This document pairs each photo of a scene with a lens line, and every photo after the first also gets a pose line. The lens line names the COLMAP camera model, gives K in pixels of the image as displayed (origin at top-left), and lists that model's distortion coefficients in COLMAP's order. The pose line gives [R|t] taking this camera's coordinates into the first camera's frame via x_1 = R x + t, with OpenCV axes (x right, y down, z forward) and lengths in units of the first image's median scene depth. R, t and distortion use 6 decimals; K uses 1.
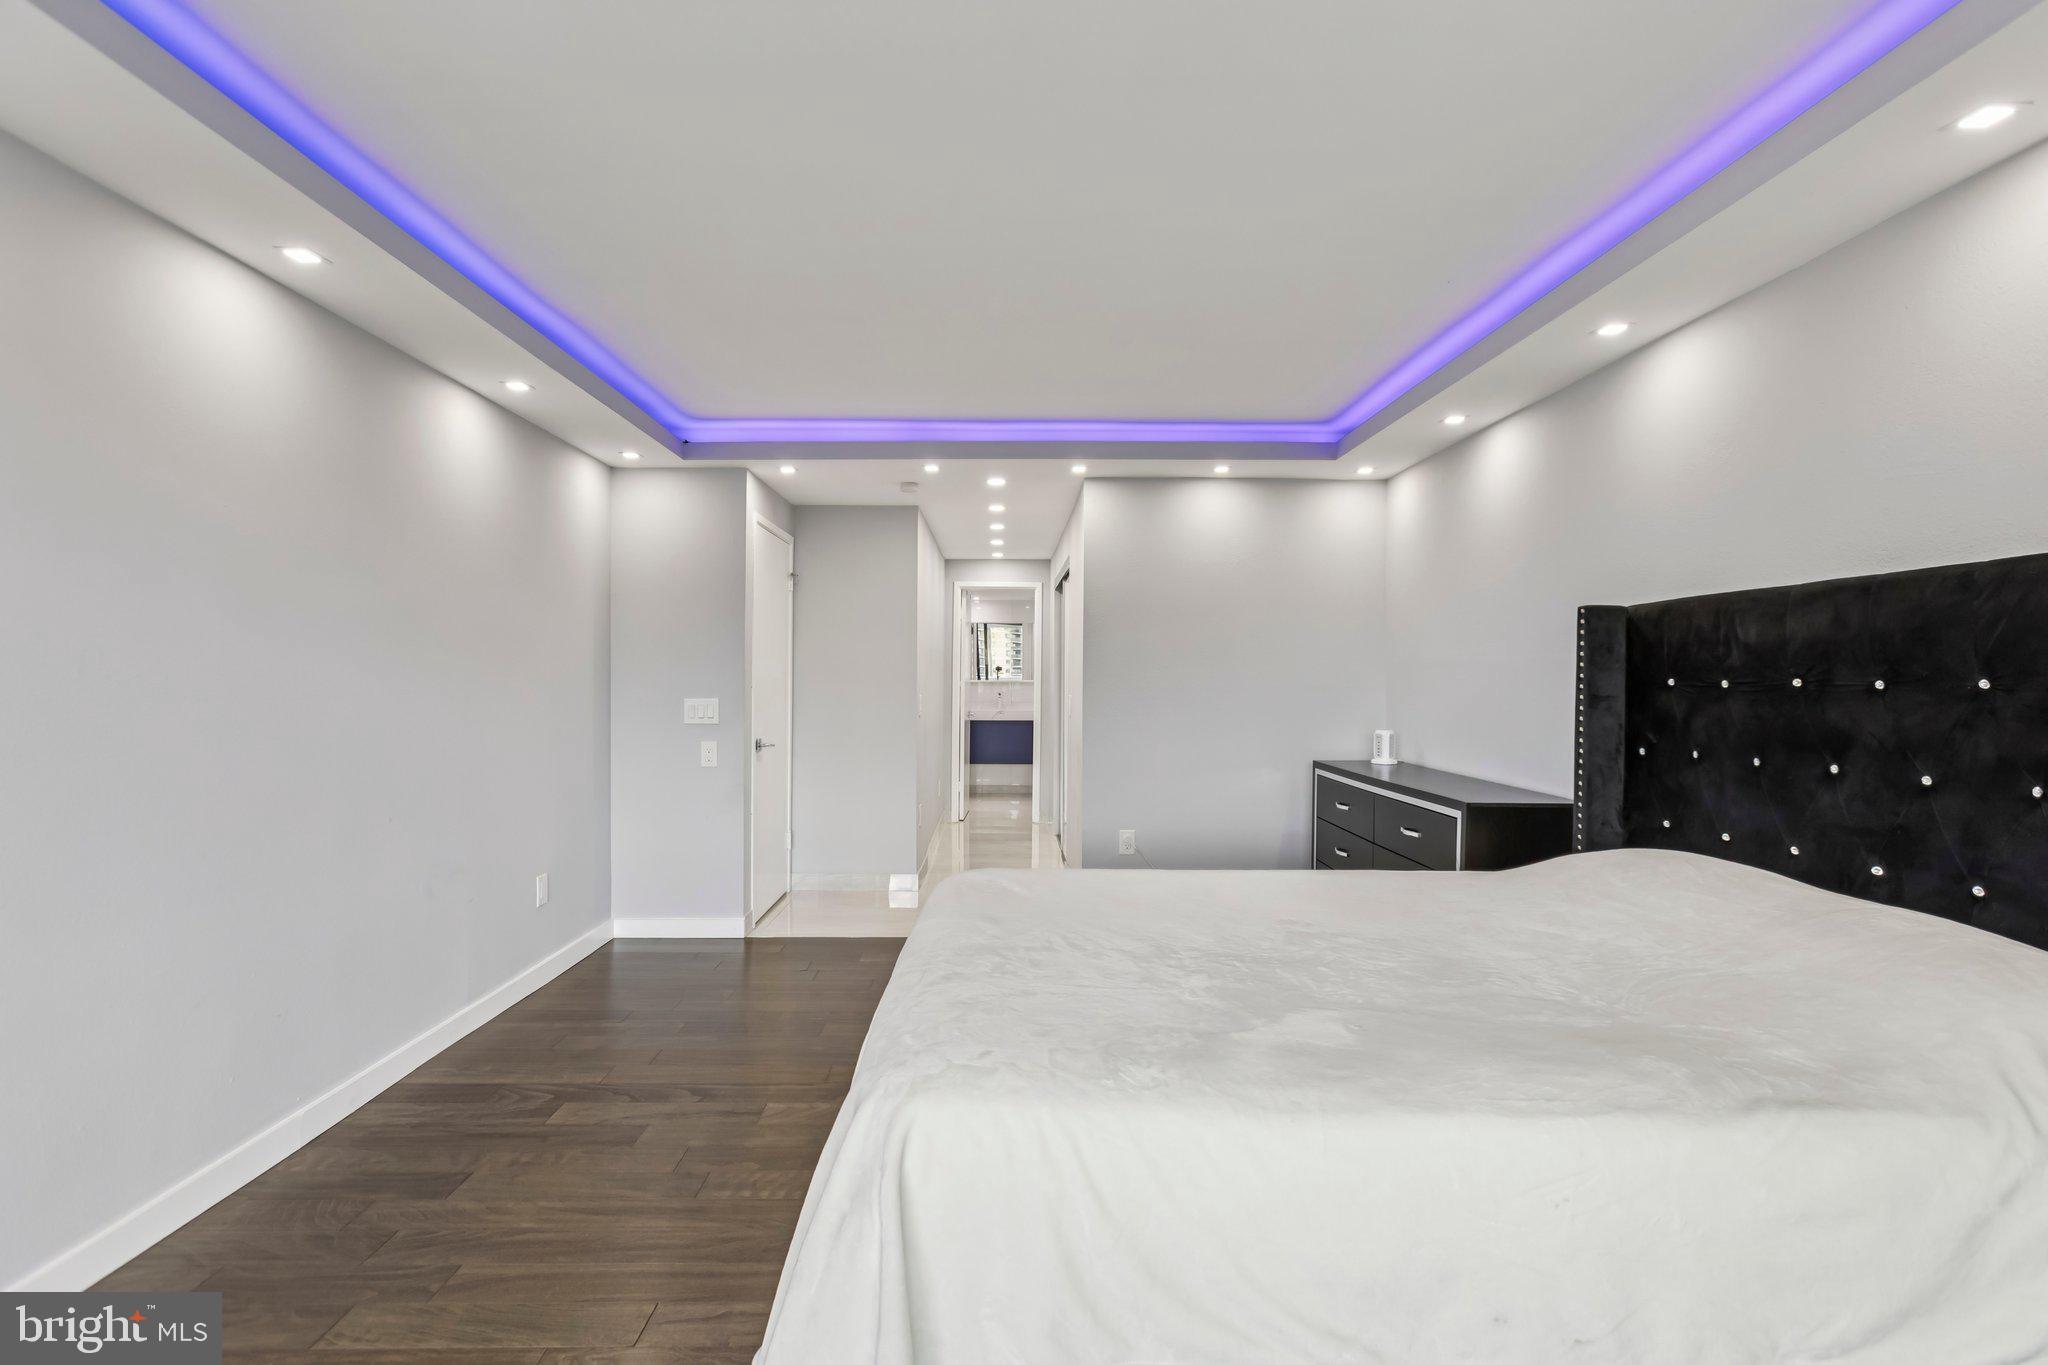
lens RADIAL K [[756.0, 0, 1019.4], [0, 756.0, 679.7], [0, 0, 1]] dist [-0.000201, -0.000024]
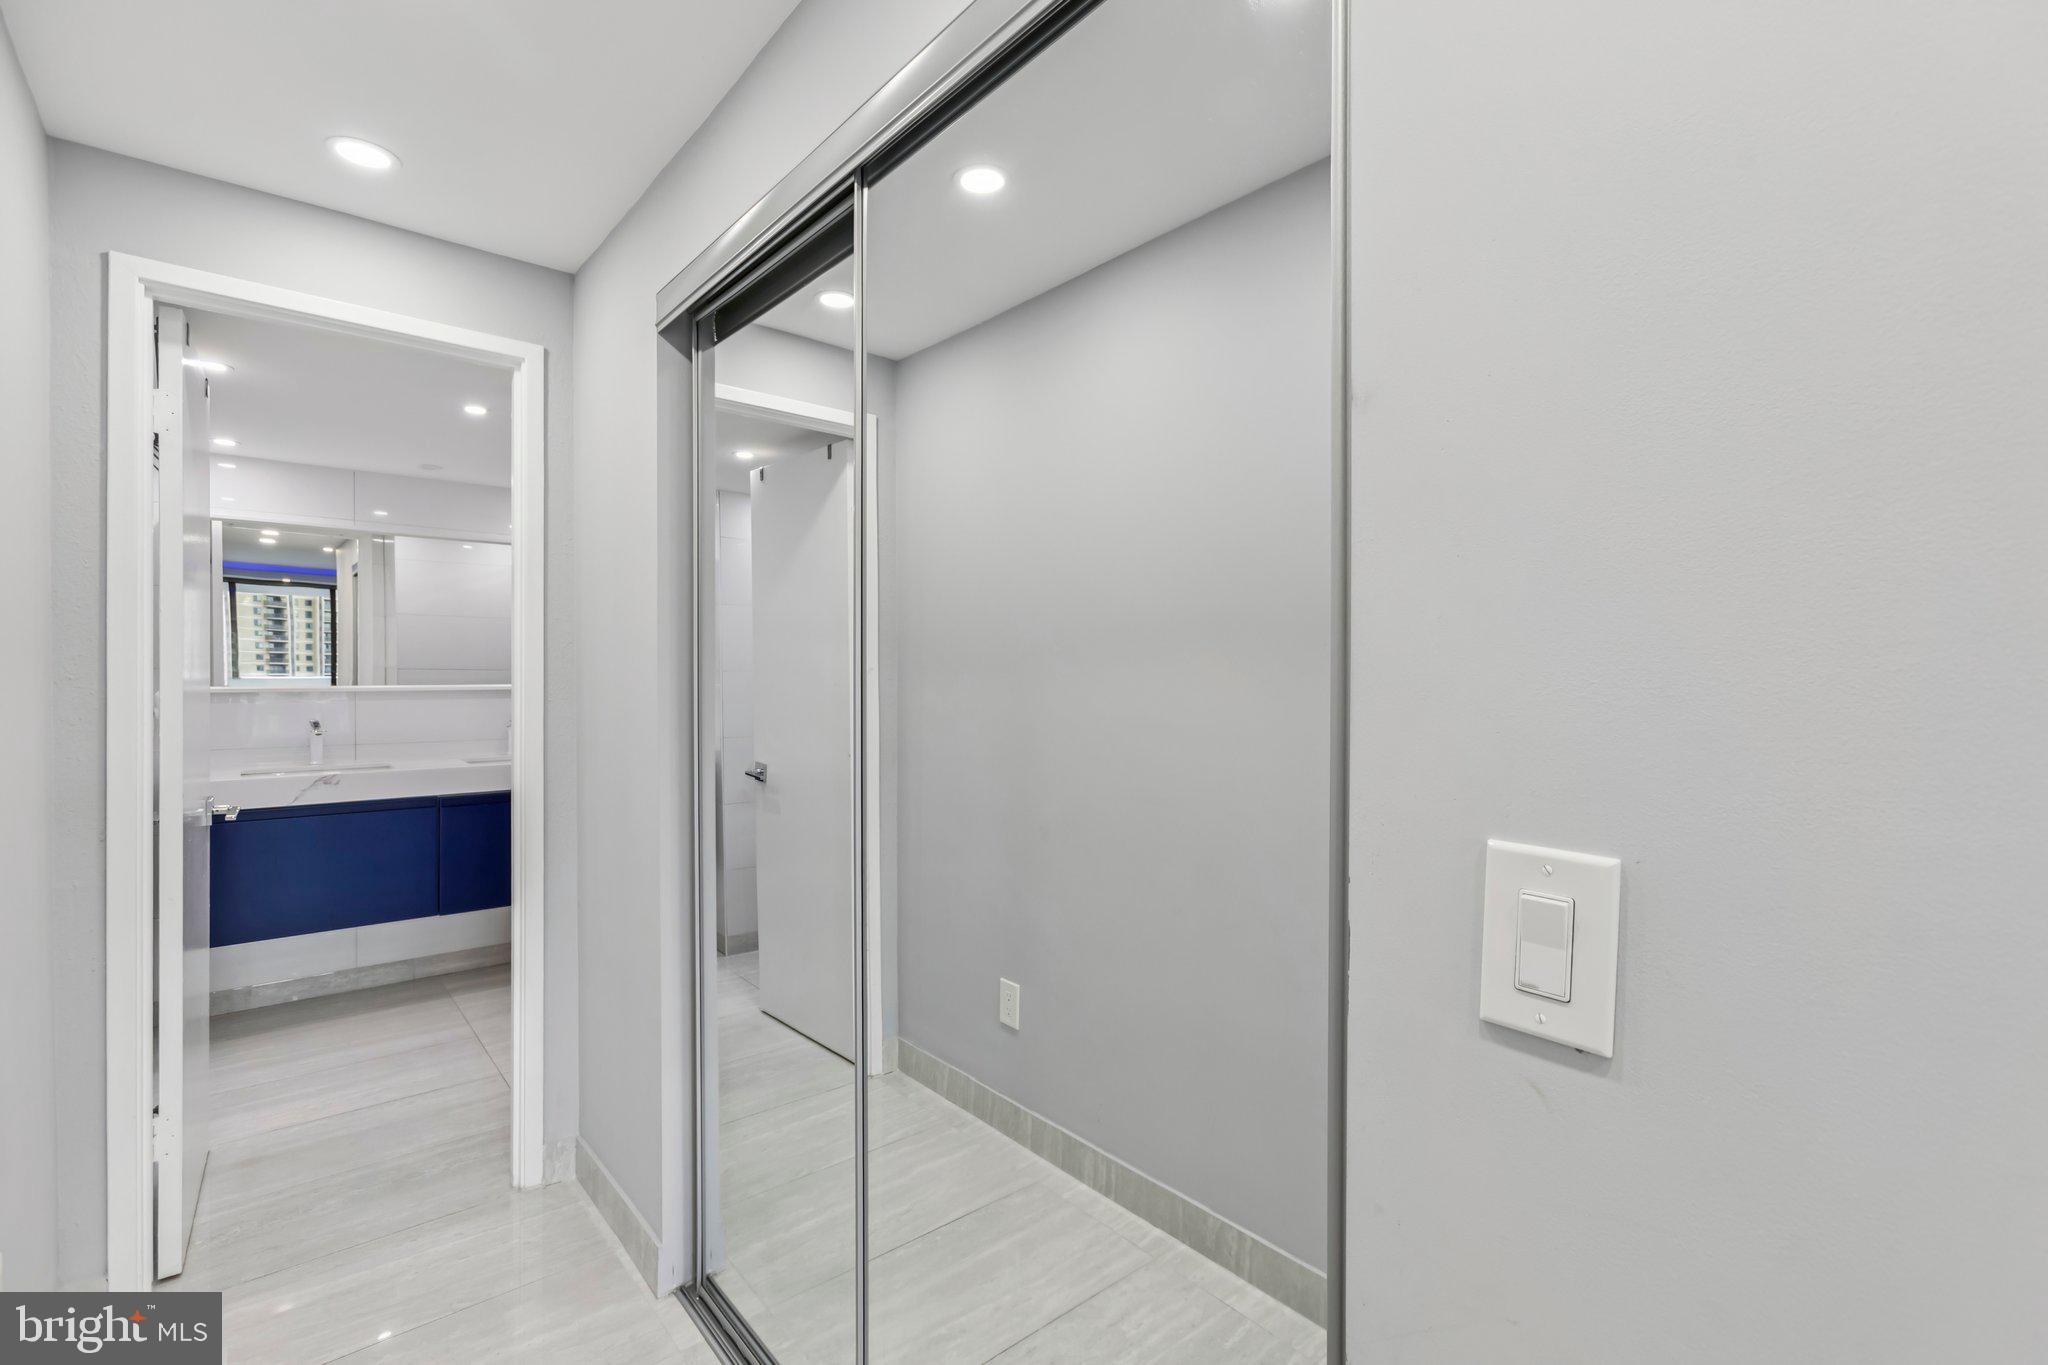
lens RADIAL K [[756.0, 0, 1025.8], [0, 756.0, 686.2], [0, 0, 1]] dist [-0.000201, -0.000024]
pose [[0.719194, -0.013117, 0.694686, -0.044643], [0.006838, 0.999907, 0.011801, 0.009030], [-0.694776, -0.003737, 0.719217, 0.624617]]
